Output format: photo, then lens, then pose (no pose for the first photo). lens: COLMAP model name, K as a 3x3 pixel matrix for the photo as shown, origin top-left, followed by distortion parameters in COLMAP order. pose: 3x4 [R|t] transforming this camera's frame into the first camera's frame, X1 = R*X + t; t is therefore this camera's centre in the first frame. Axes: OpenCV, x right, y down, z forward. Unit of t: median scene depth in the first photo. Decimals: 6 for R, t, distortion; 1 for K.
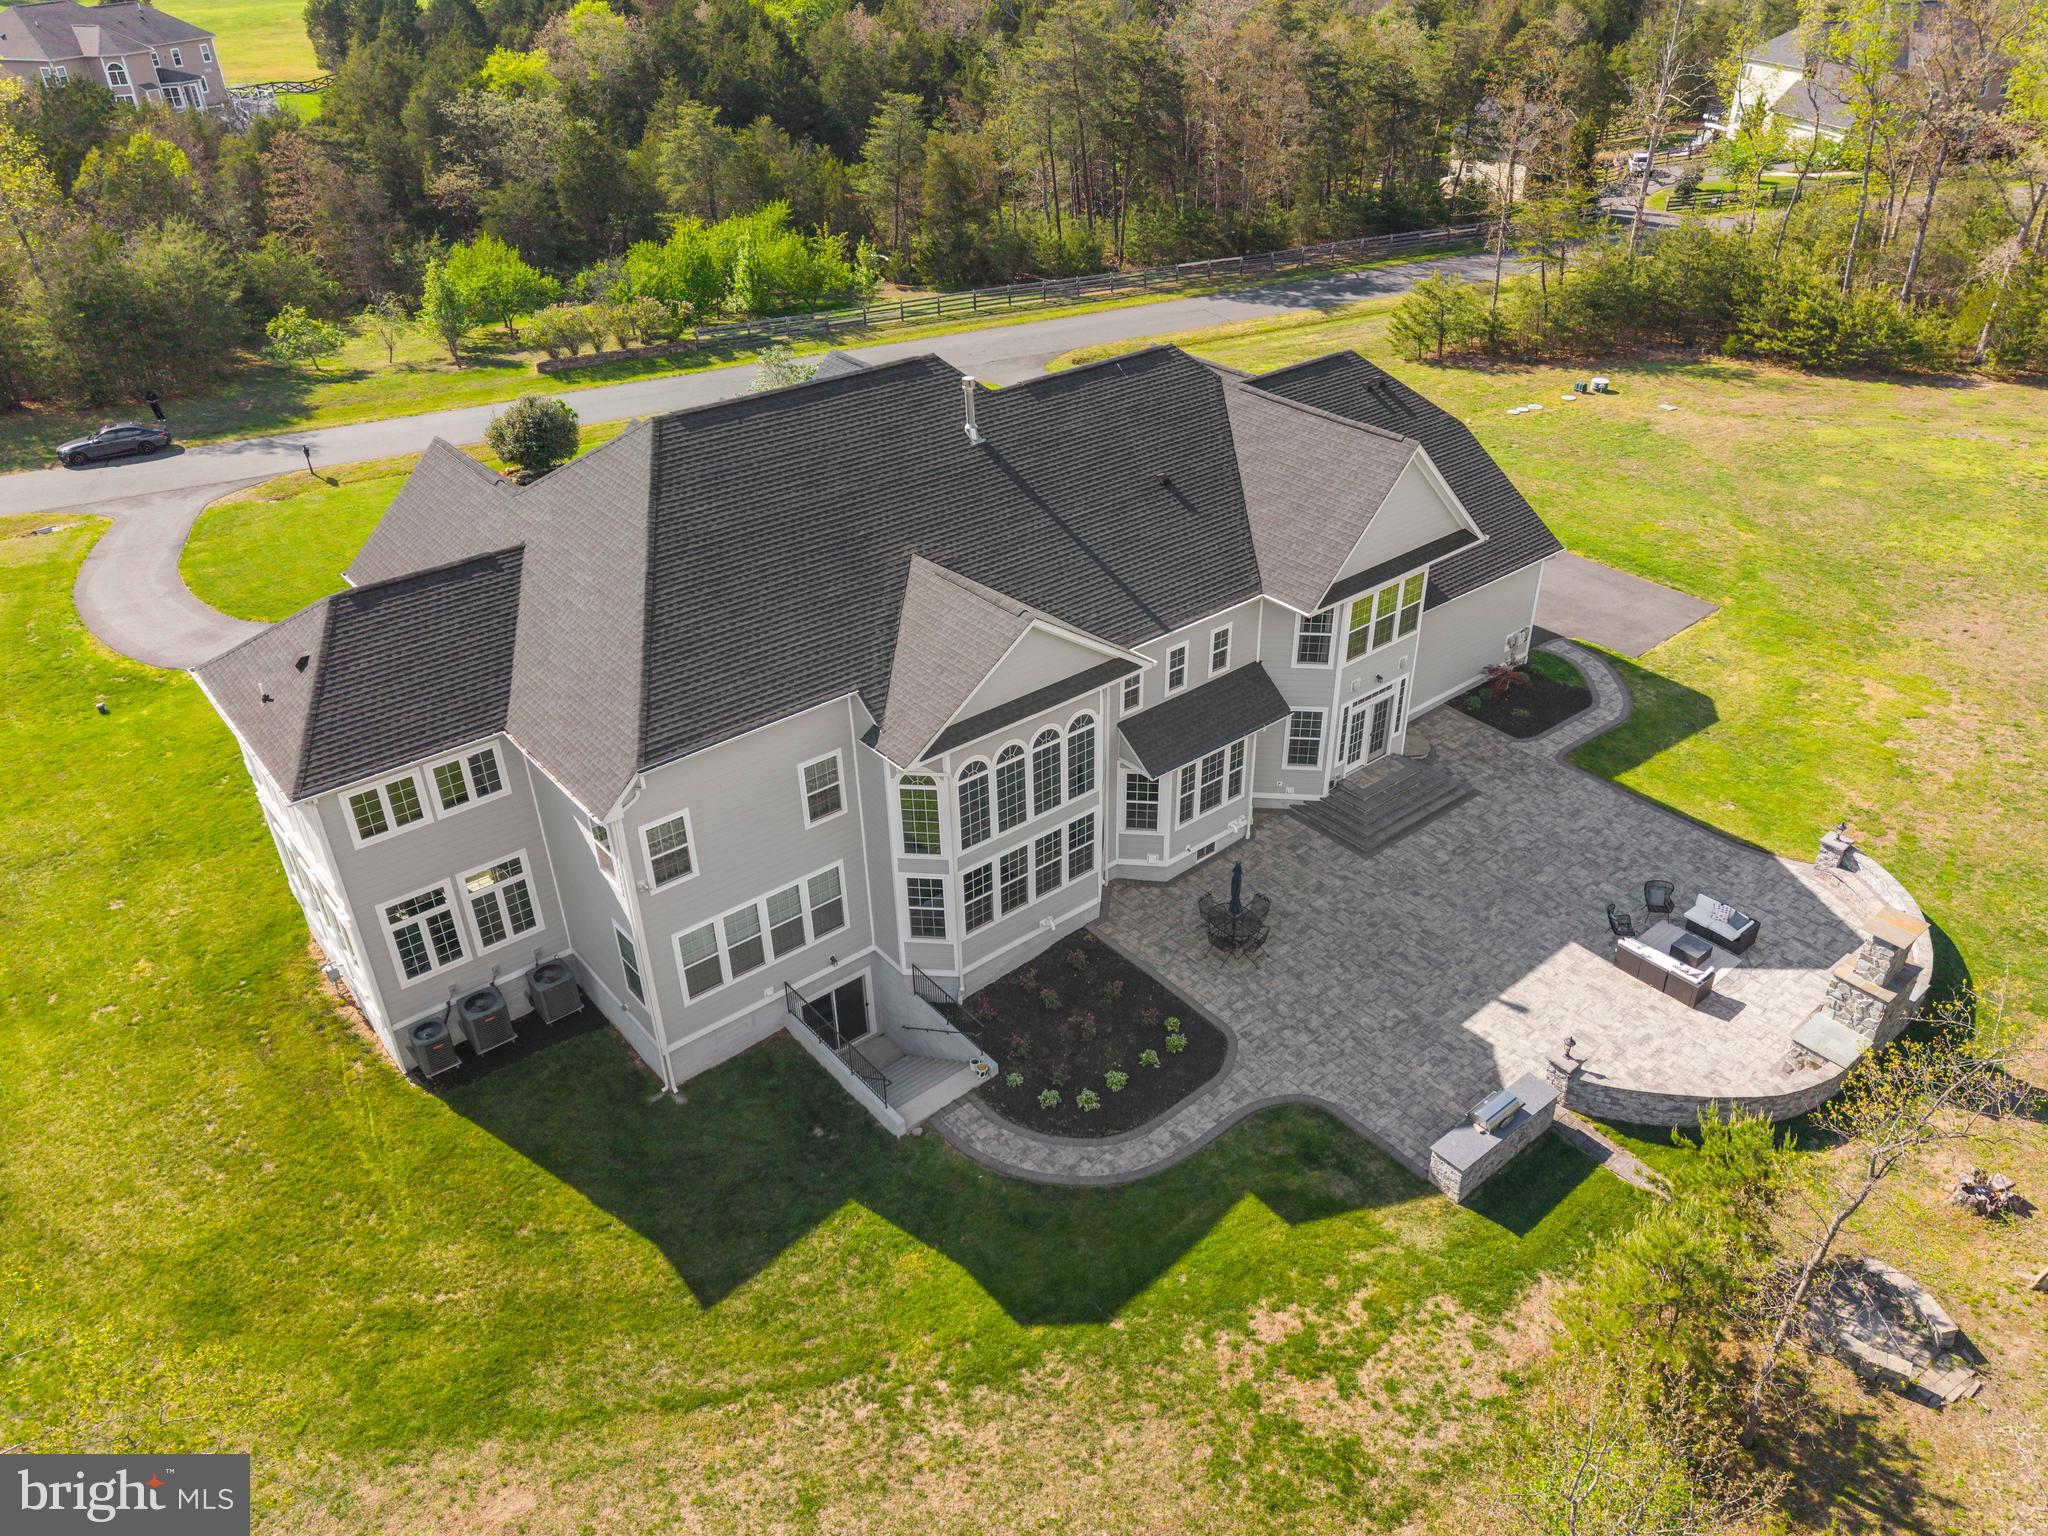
lens RADIAL K [[1519.2, 0, 1121.8], [0, 1519.2, 739.3], [0, 0, 1]] dist [0.029811, -0.028869]
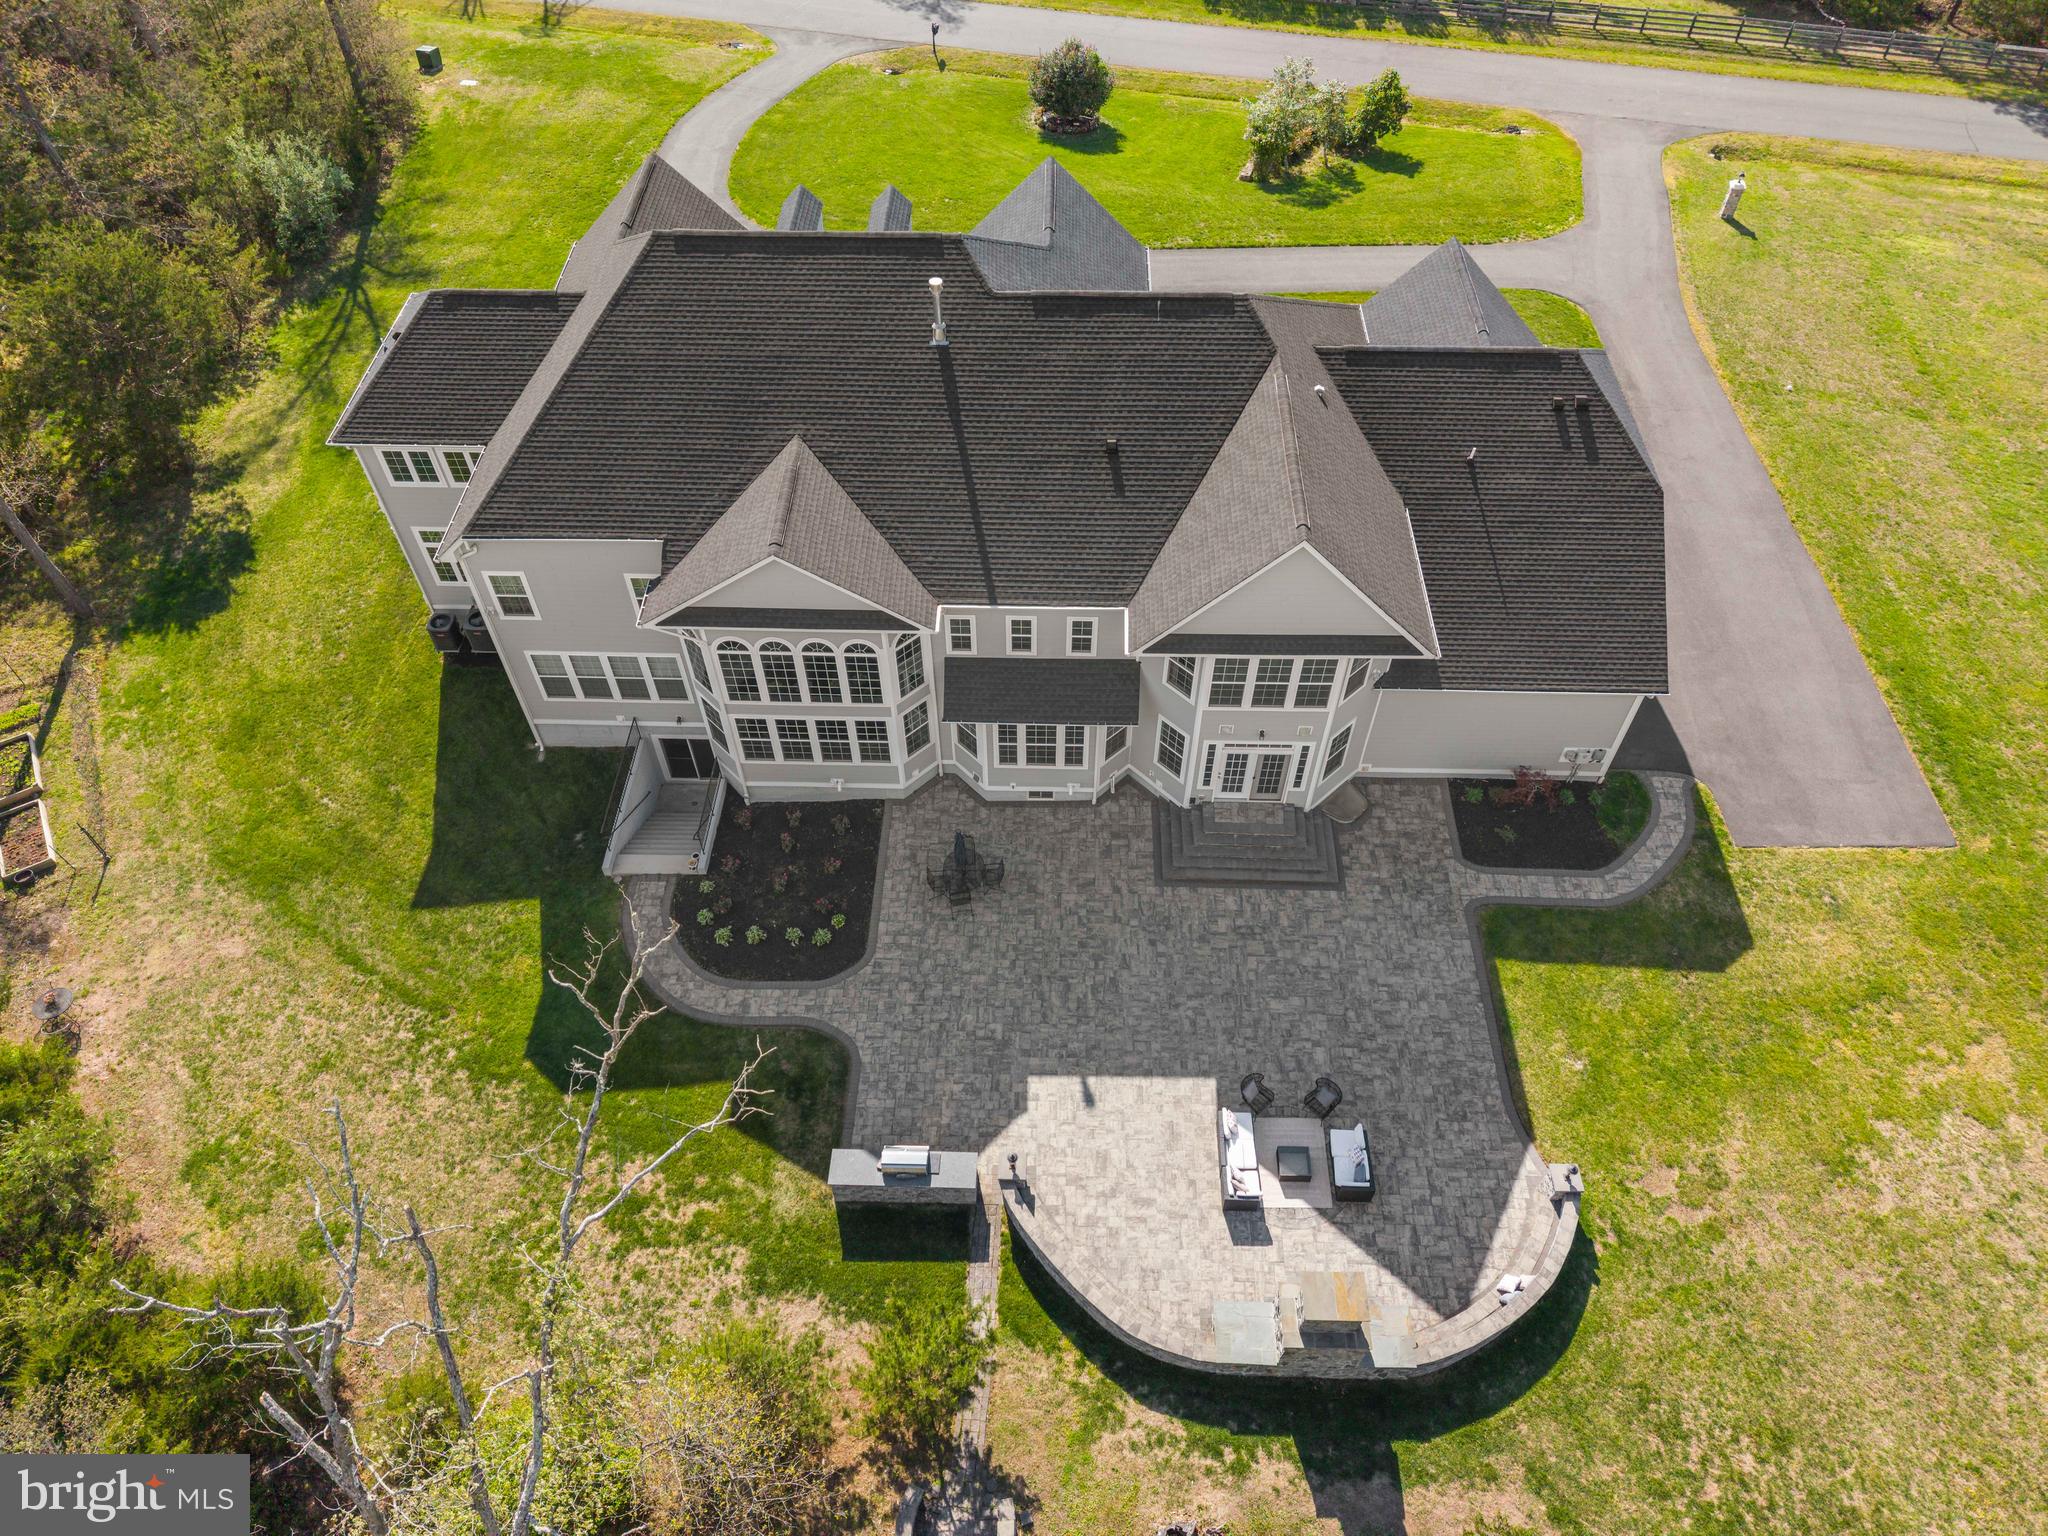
lens RADIAL K [[1426.9, 0, 1027.7], [0, 1426.9, 782.9], [0, 0, 1]] dist [0.019321, -0.018714]
pose [[0.727286, 0.523657, -0.443666, 0.547251], [-0.344549, 0.837637, 0.423852, -0.393319], [0.593584, -0.155396, 0.789627, 0.256251]]
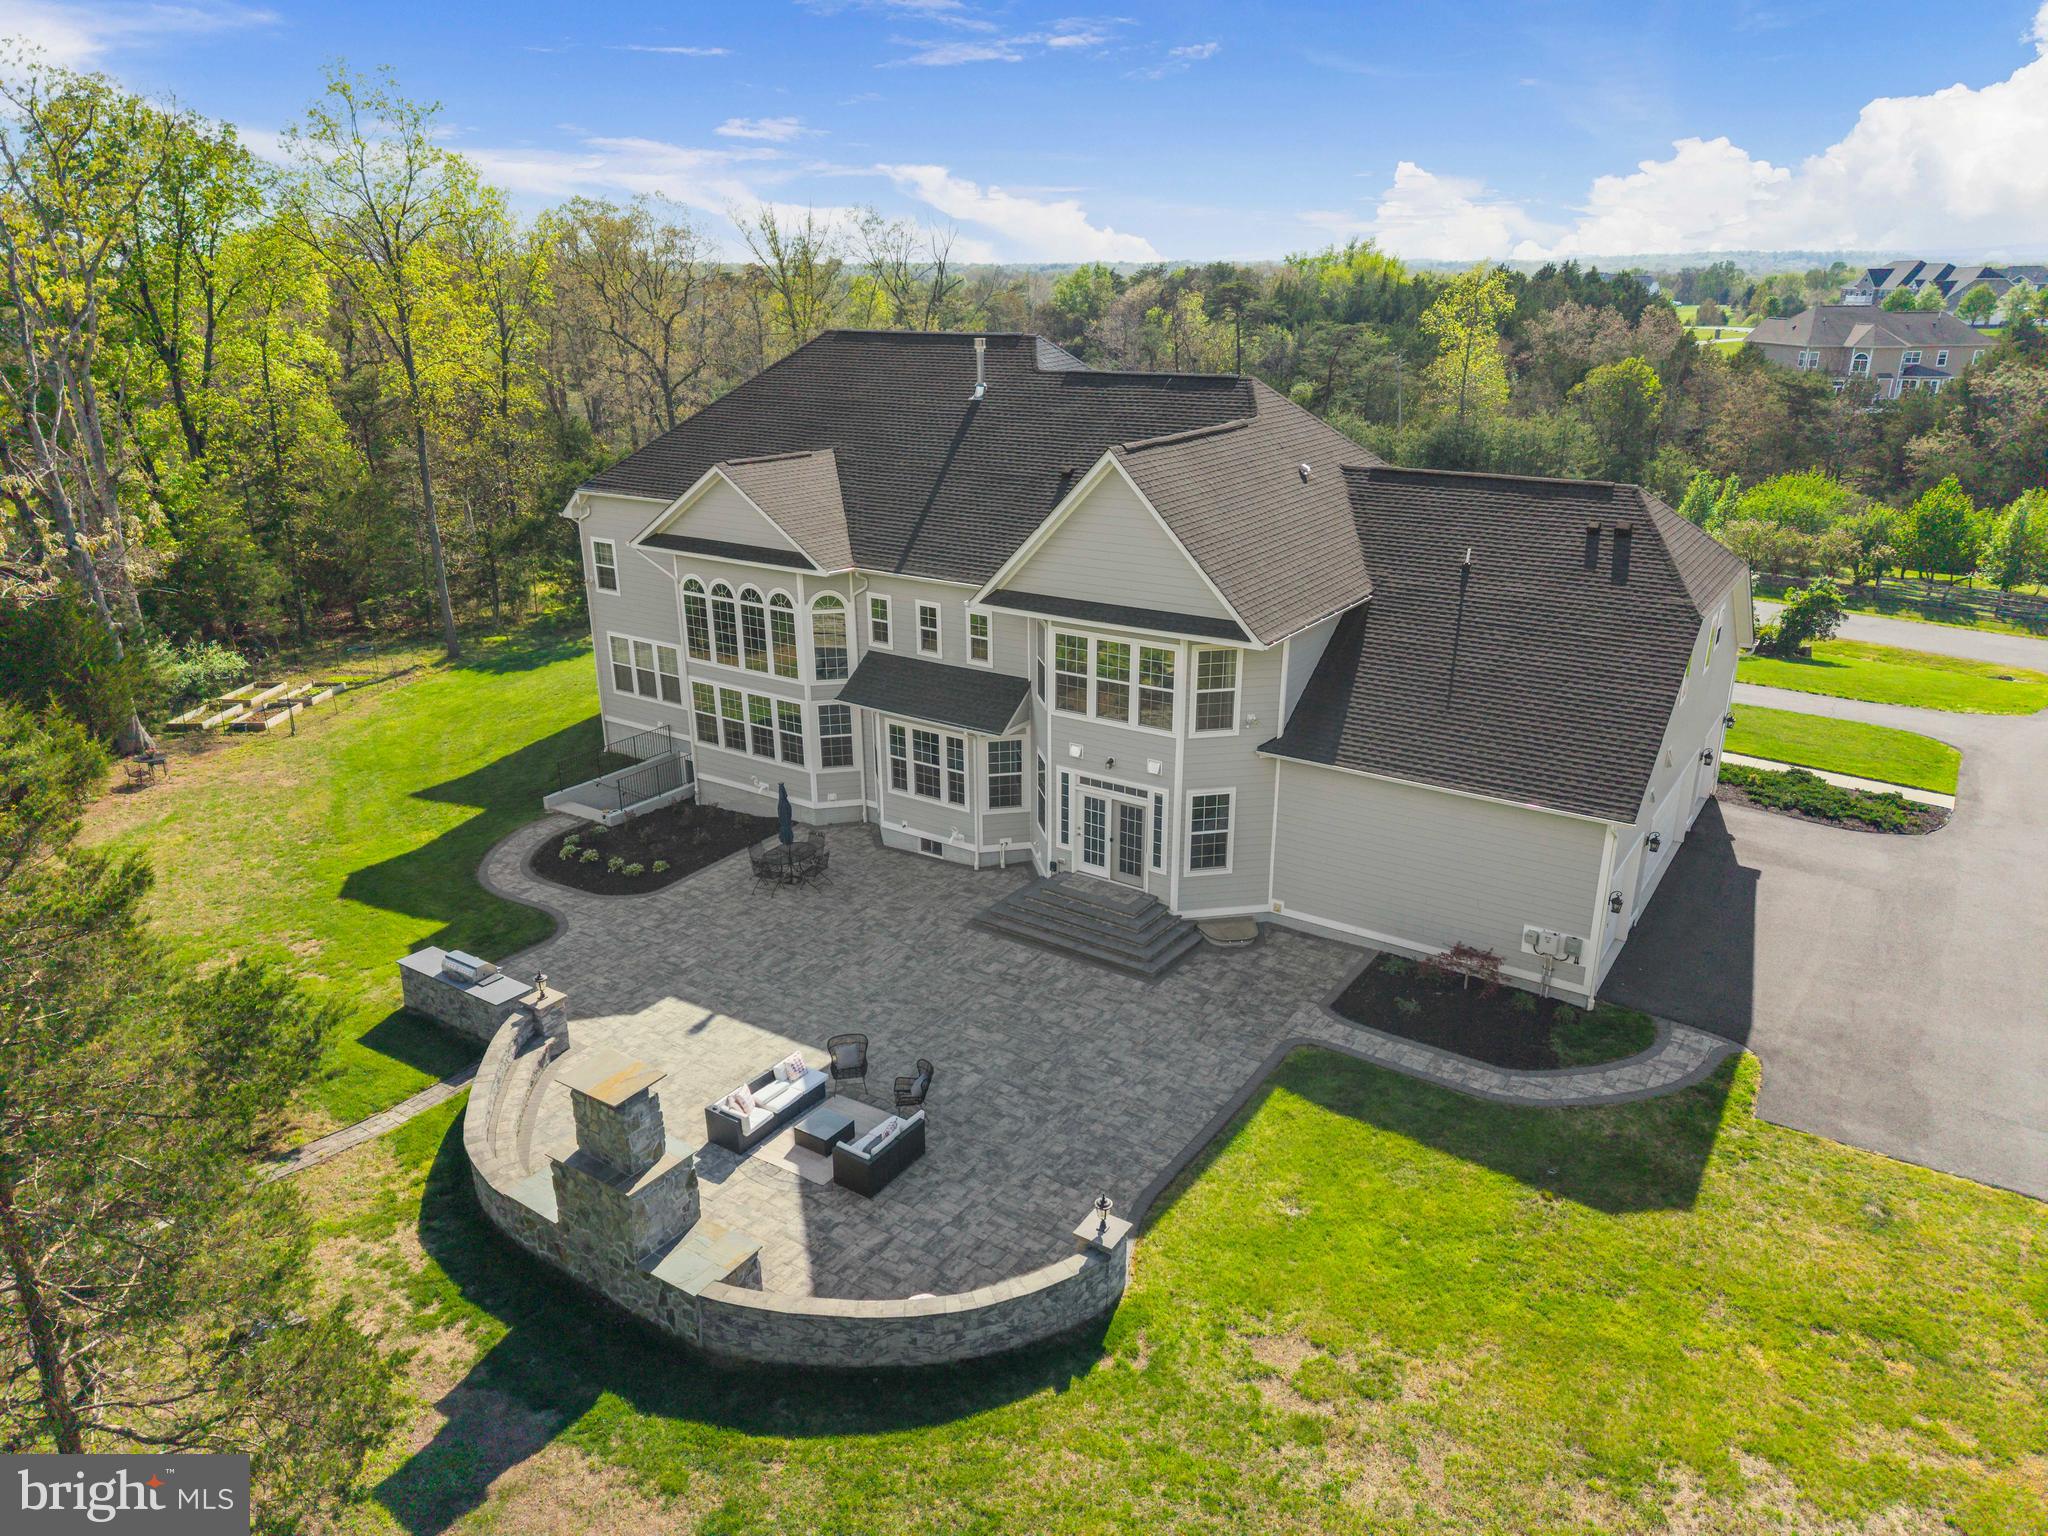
lens RADIAL K [[1426.9, 0, 1013.0], [0, 1426.9, 738.7], [0, 0, 1]] dist [0.019321, -0.018714]
pose [[0.235528, 0.299375, -0.924609, 0.984534], [-0.491000, 0.857684, 0.152632, -0.163609], [0.838717, 0.418034, 0.349002, 0.808285]]
